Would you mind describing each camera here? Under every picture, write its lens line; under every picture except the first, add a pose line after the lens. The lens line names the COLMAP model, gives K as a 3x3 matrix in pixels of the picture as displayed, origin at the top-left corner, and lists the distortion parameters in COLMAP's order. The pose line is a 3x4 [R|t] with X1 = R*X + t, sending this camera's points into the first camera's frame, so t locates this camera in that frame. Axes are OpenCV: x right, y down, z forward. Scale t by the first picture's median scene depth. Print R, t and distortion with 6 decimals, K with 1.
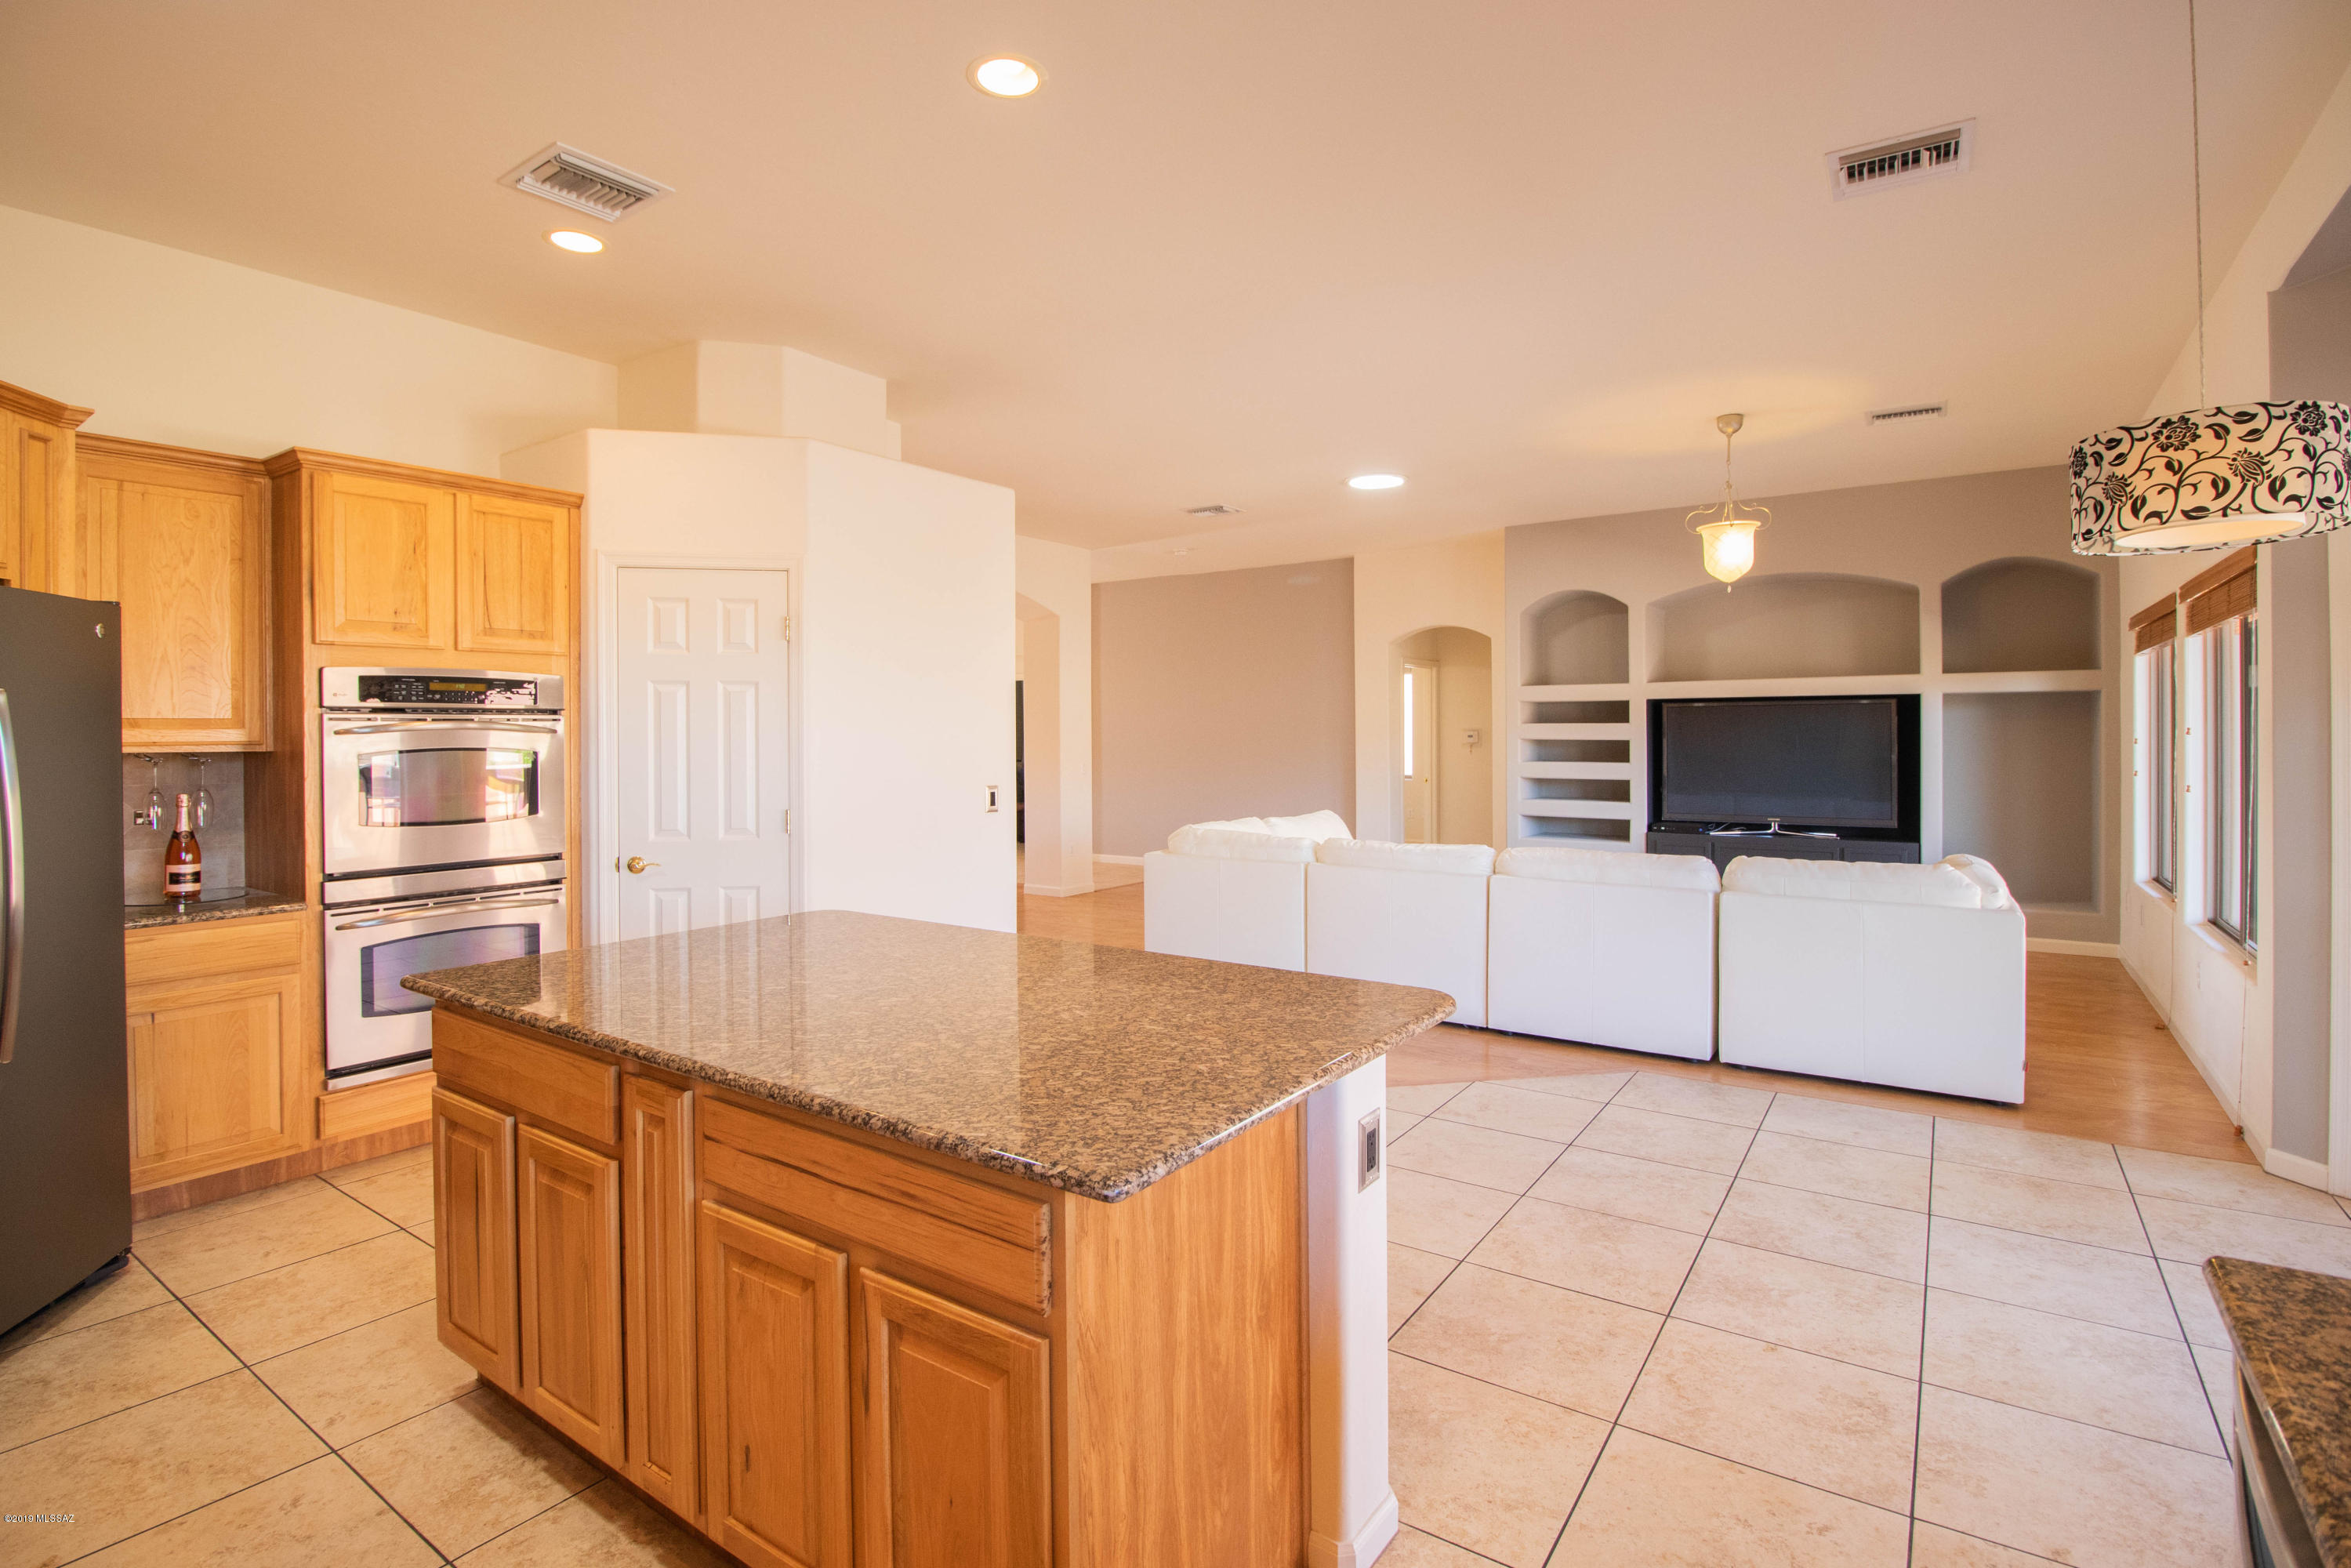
lens RADIAL K [[1094.4, 0, 1161.0], [0, 1094.4, 739.6], [0, 0, 1]] dist [-0.001690, -0.010264]
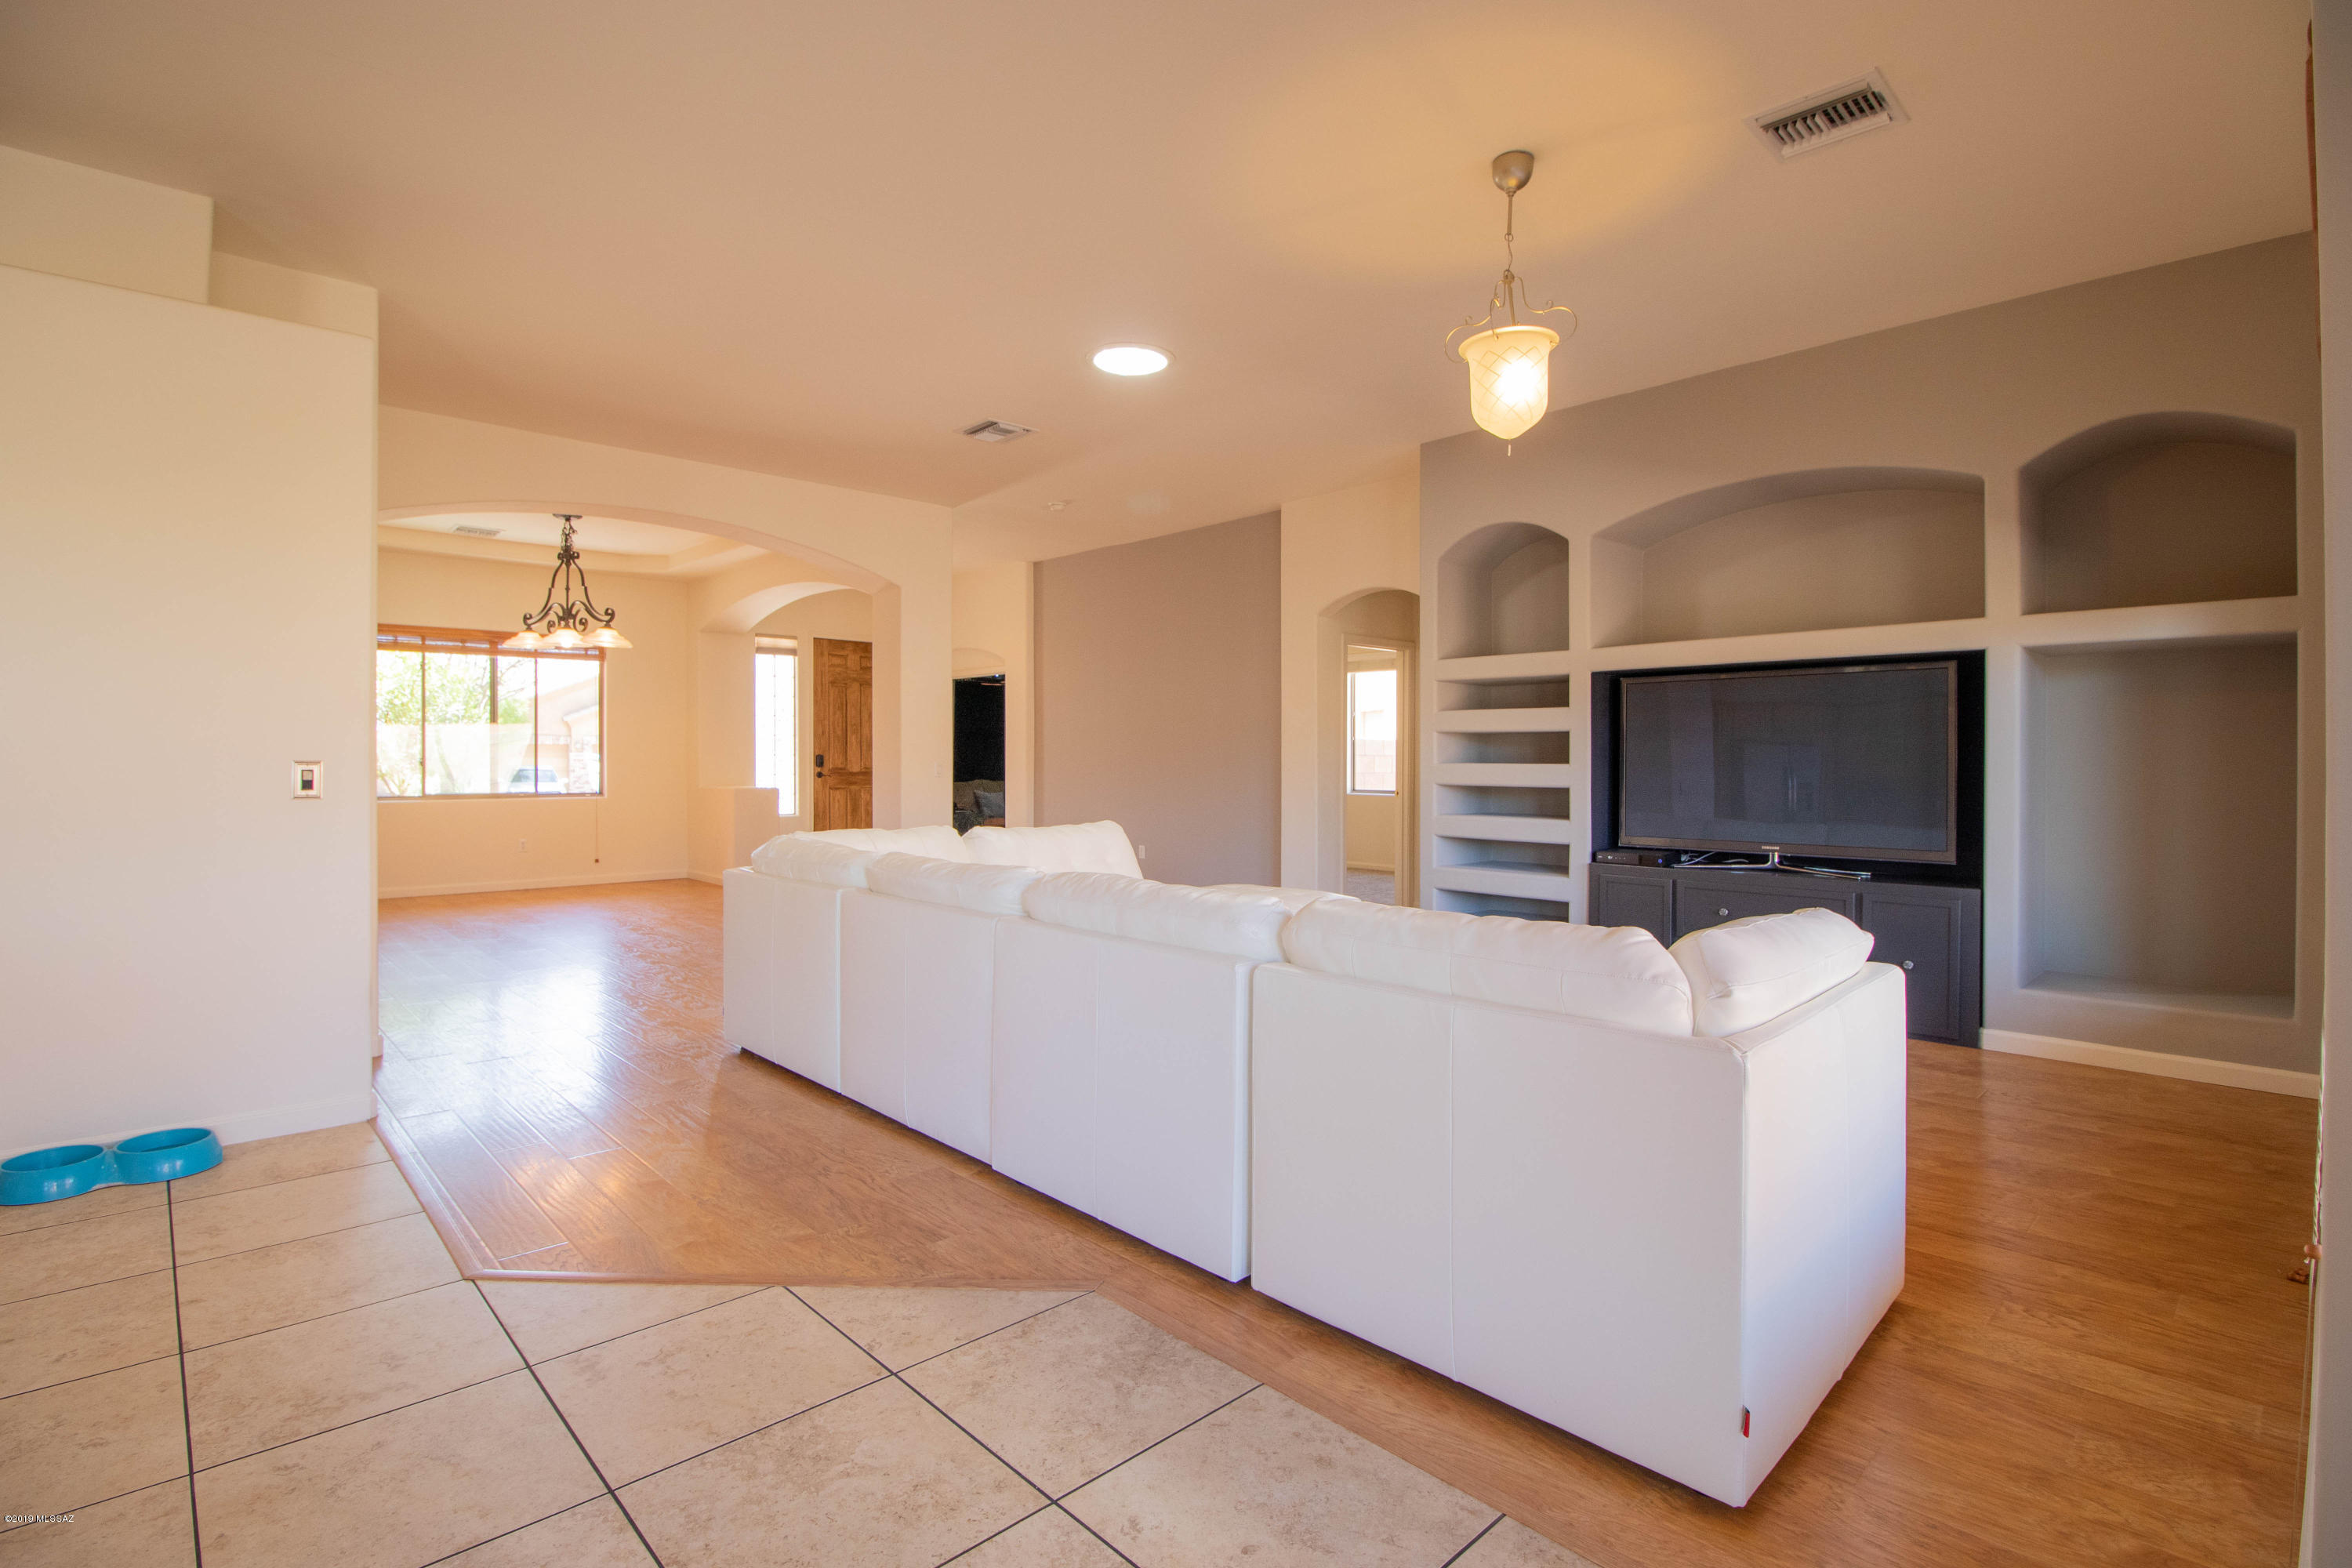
lens RADIAL K [[1094.8, 0, 1162.9], [0, 1094.8, 764.4], [0, 0, 1]] dist [-0.001690, -0.010264]
pose [[0.980669, 0.007825, -0.195519, 0.322909], [-0.007809, 0.999969, 0.000851, 0.024363], [0.195520, 0.000692, 0.980700, 0.269734]]
